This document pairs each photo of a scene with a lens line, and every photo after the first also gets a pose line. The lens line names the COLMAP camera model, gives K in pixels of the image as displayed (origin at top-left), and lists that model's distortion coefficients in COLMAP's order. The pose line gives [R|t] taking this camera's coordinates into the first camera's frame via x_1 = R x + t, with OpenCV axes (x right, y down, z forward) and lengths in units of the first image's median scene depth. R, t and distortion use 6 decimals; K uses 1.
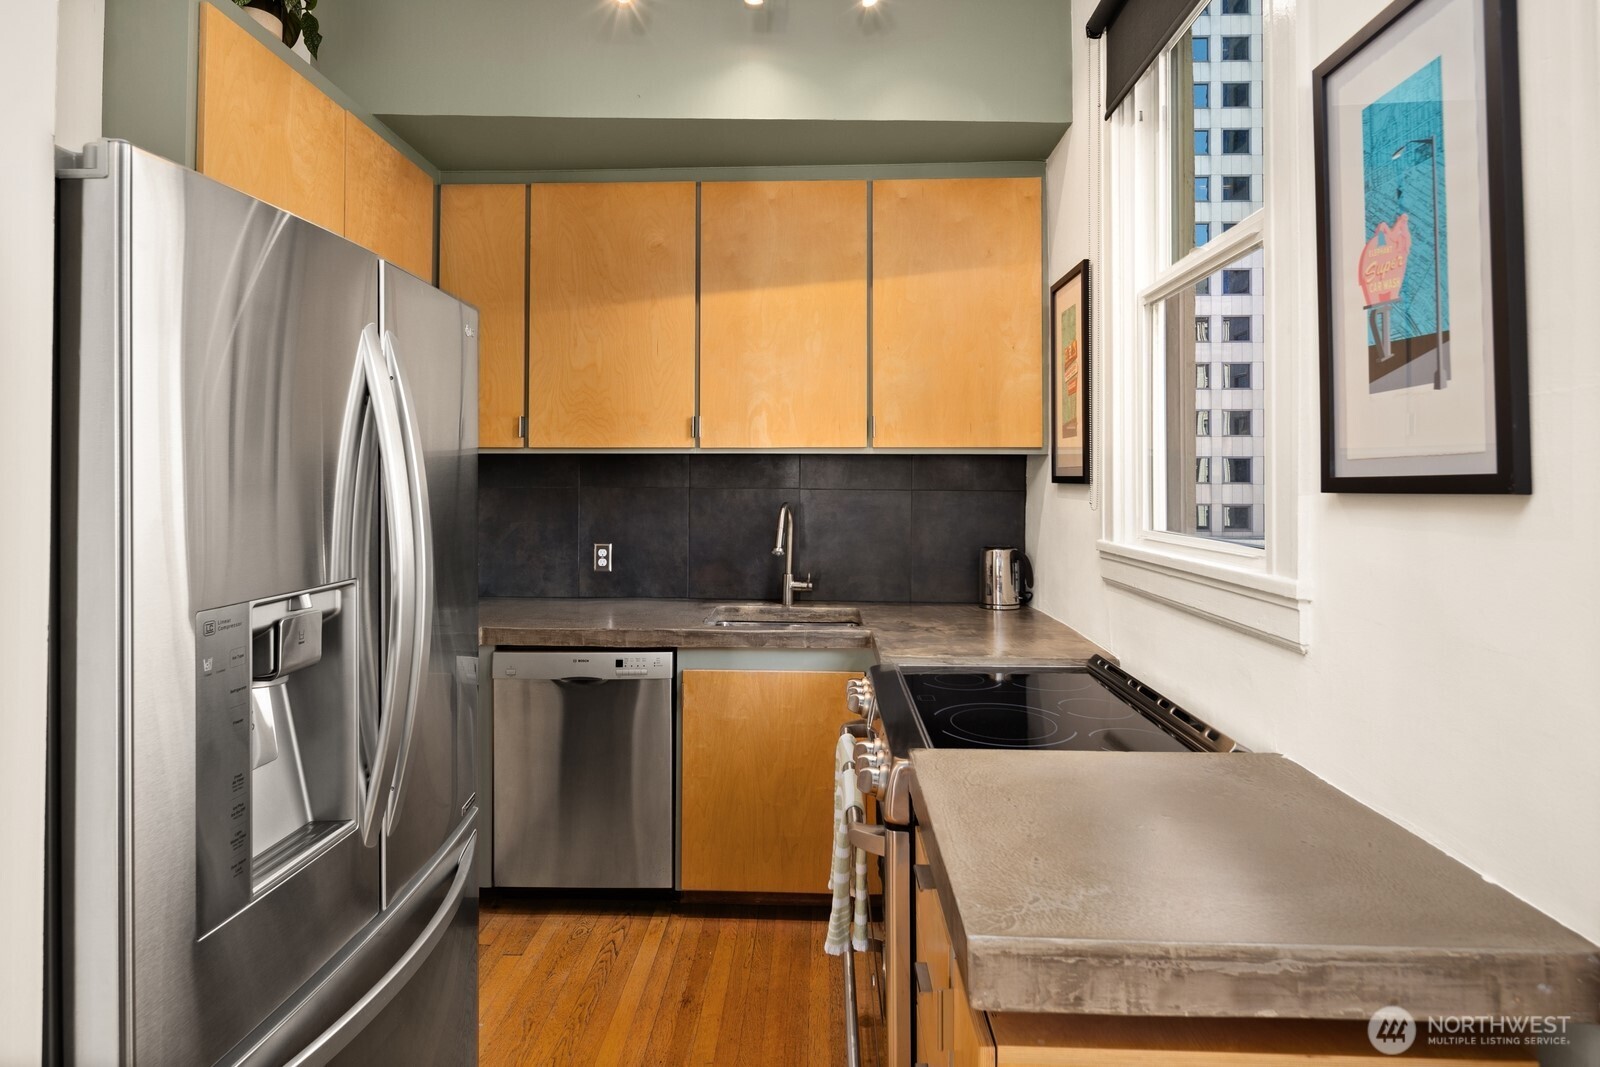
lens RADIAL K [[794.6, 0, 797.4], [0, 794.6, 469.2], [0, 0, 1]] dist [0.003206, -0.004563]
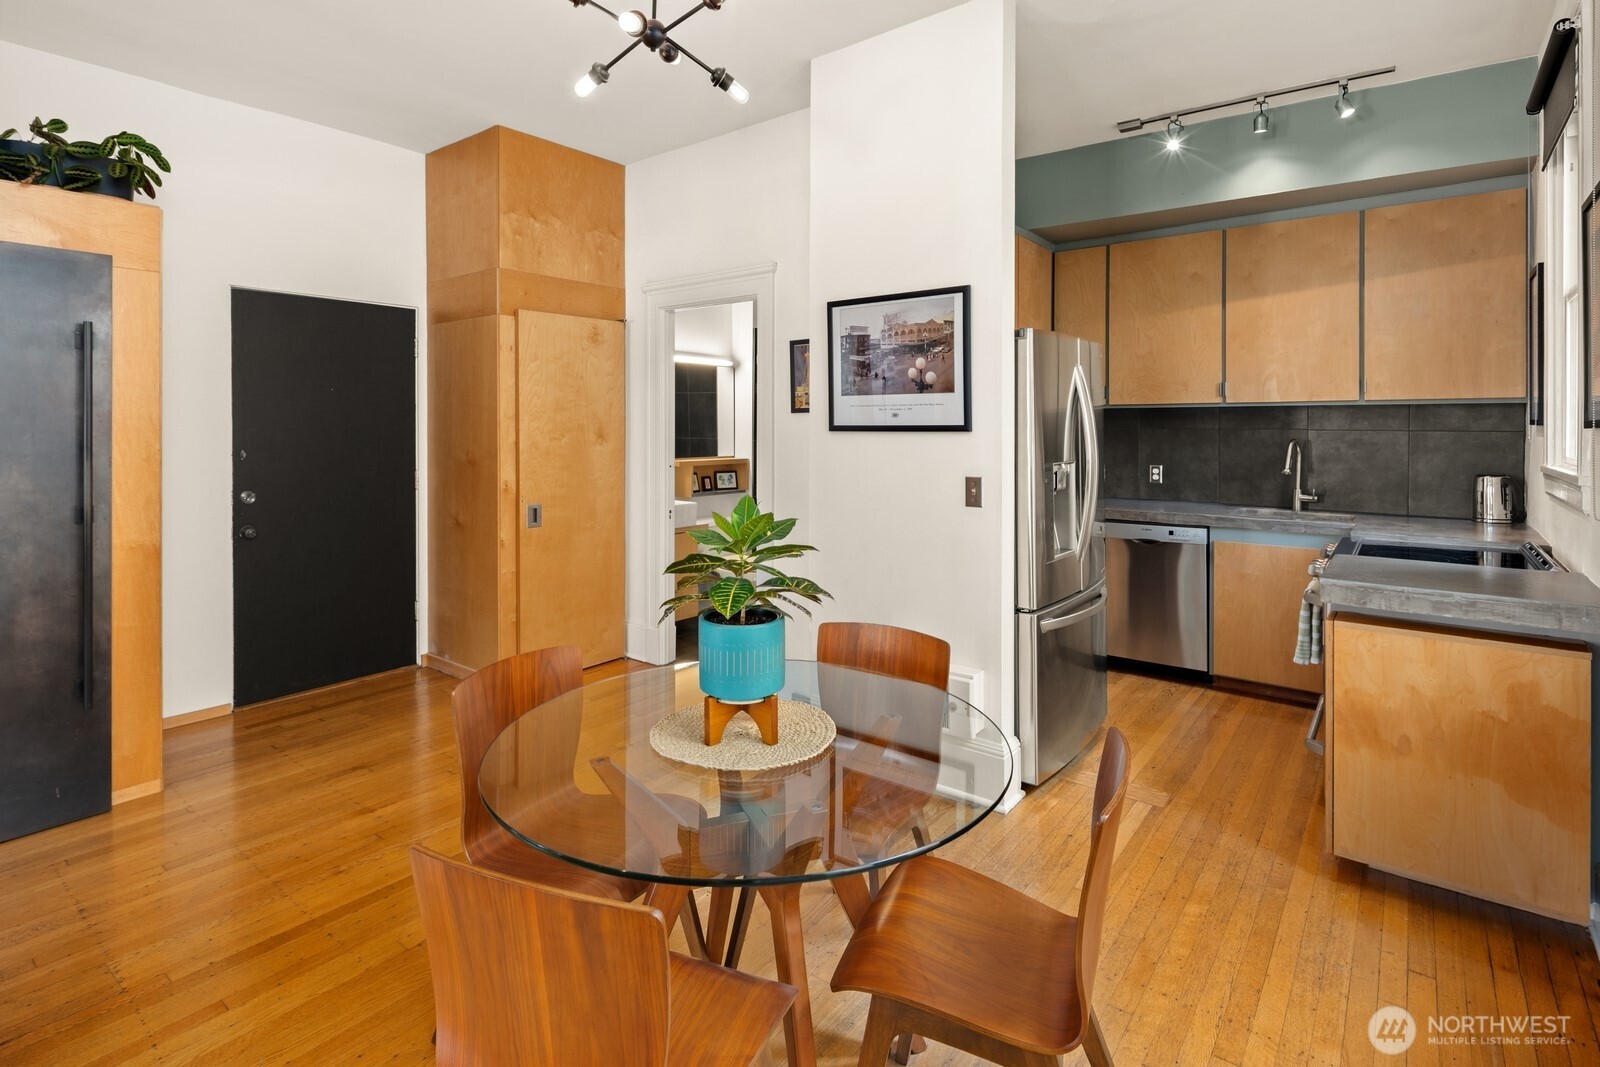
lens RADIAL K [[794.6, 0, 783.9], [0, 794.6, 428.6], [0, 0, 1]] dist [0.003206, -0.004563]
pose [[0.801713, -0.000577, -0.597709, 0.110621], [0.011460, 0.999831, 0.014406, -0.008852], [0.597600, -0.018399, 0.801584, -0.742304]]
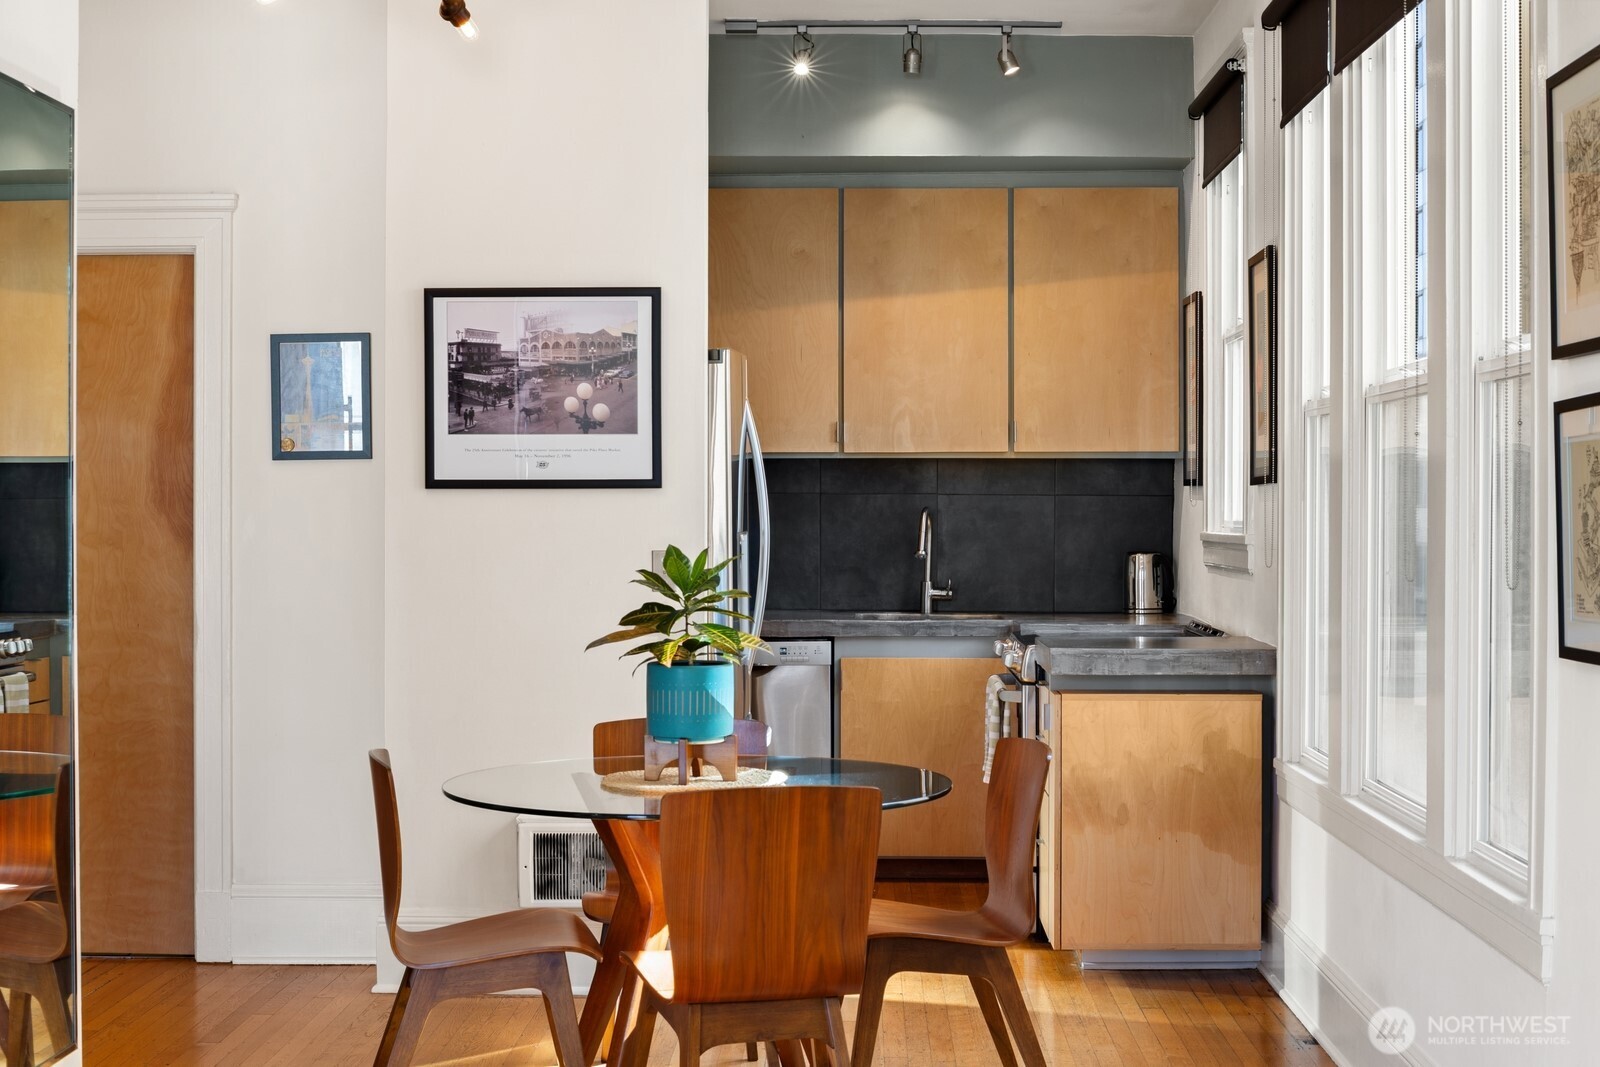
lens RADIAL K [[2367.8, 0, 850.5], [0, 2367.8, 555.7], [0, 0, 1]] dist [-0.062345, 0.000000]
pose [[0.999692, -0.004091, 0.024468, -0.187804], [0.003229, 0.999376, 0.035162, -0.001680], [-0.024597, -0.035073, 0.999082, -2.010606]]
